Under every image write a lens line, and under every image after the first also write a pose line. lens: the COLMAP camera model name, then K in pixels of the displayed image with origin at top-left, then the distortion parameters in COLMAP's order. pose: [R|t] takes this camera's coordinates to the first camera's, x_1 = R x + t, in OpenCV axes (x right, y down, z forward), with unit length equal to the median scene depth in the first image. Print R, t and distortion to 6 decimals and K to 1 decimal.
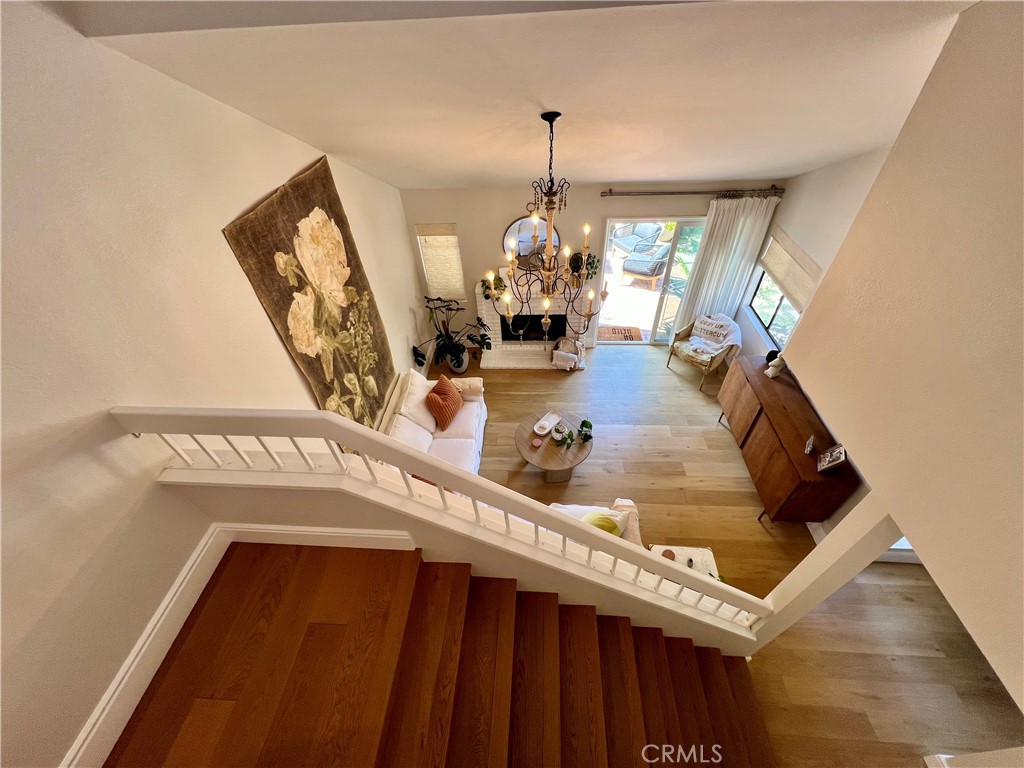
lens RADIAL K [[408.6, 0, 511.5], [0, 408.6, 380.2], [0, 0, 1]] dist [-0.001569, -0.000023]
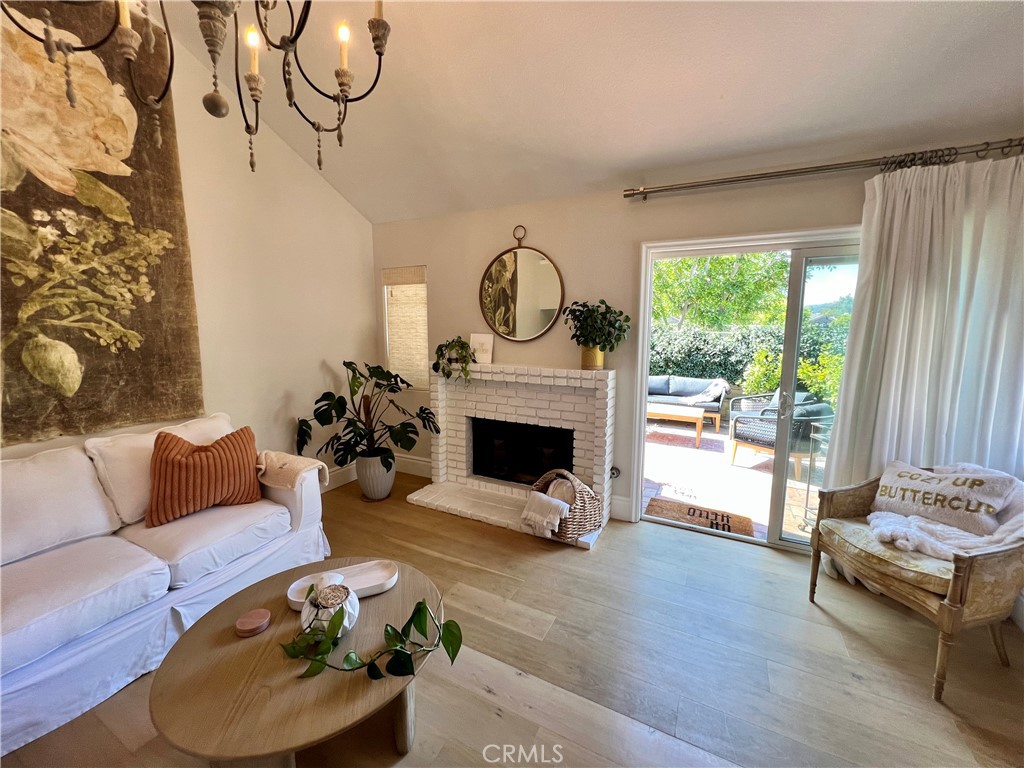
lens RADIAL K [[408.6, 0, 511.5], [0, 408.6, 380.2], [0, 0, 1]] dist [-0.001569, -0.000023]
pose [[0.911501, 0.101531, -0.398570, 0.280074], [-0.310482, 0.805417, -0.504880, 0.081782], [0.269754, 0.583948, 0.765662, 0.569066]]
